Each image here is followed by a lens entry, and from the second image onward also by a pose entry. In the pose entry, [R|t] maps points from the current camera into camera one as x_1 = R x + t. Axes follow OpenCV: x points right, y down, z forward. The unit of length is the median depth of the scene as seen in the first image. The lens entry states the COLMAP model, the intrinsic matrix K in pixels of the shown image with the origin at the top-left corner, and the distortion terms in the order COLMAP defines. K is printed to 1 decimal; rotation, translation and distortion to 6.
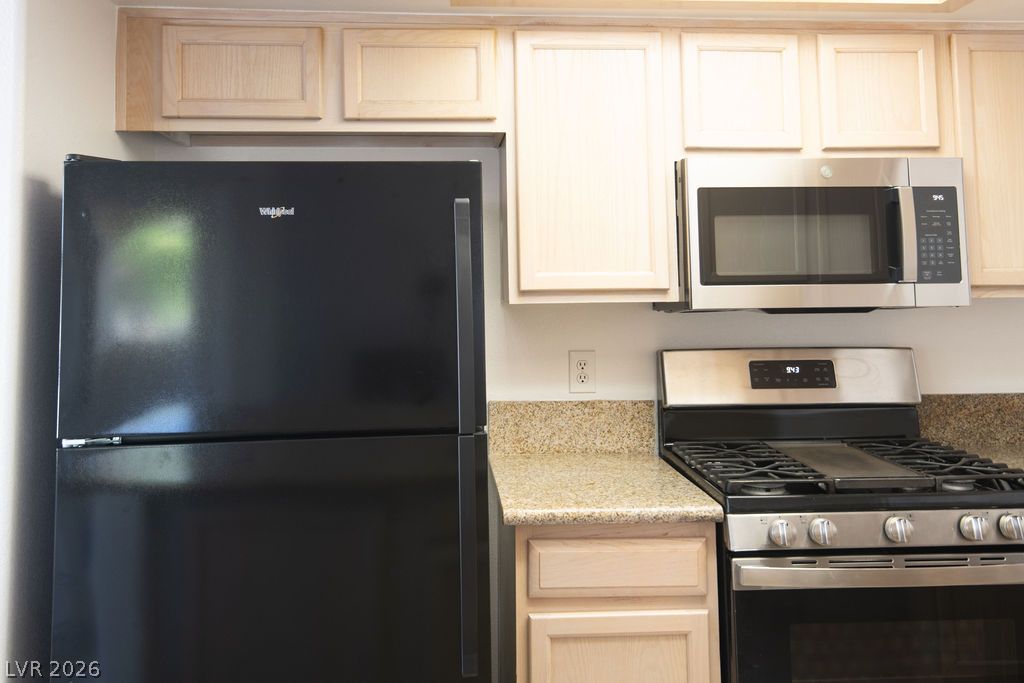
lens RADIAL K [[923.2, 0, 516.9], [0, 923.2, 212.4], [0, 0, 1]] dist [0.040169, -0.020602]
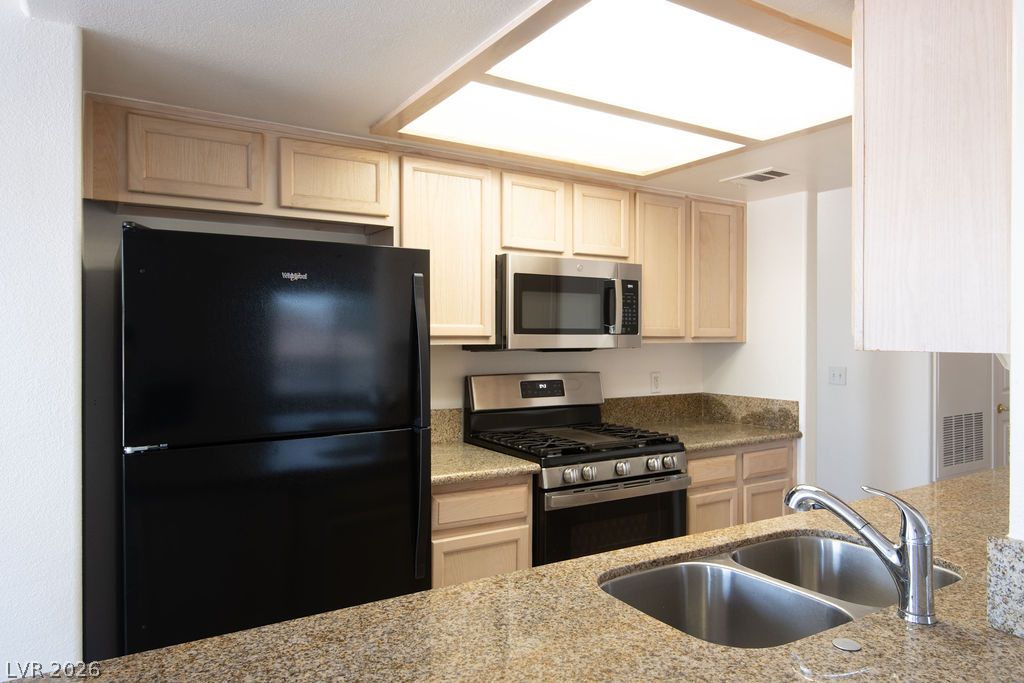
lens RADIAL K [[665.4, 0, 514.0], [0, 665.4, 347.4], [0, 0, 1]] dist [-0.018556, -0.006335]
pose [[0.883585, 0.004764, 0.468247, -0.337425], [-0.050401, 0.995107, 0.084983, 0.003412], [-0.465551, -0.098690, 0.879501, -0.019296]]
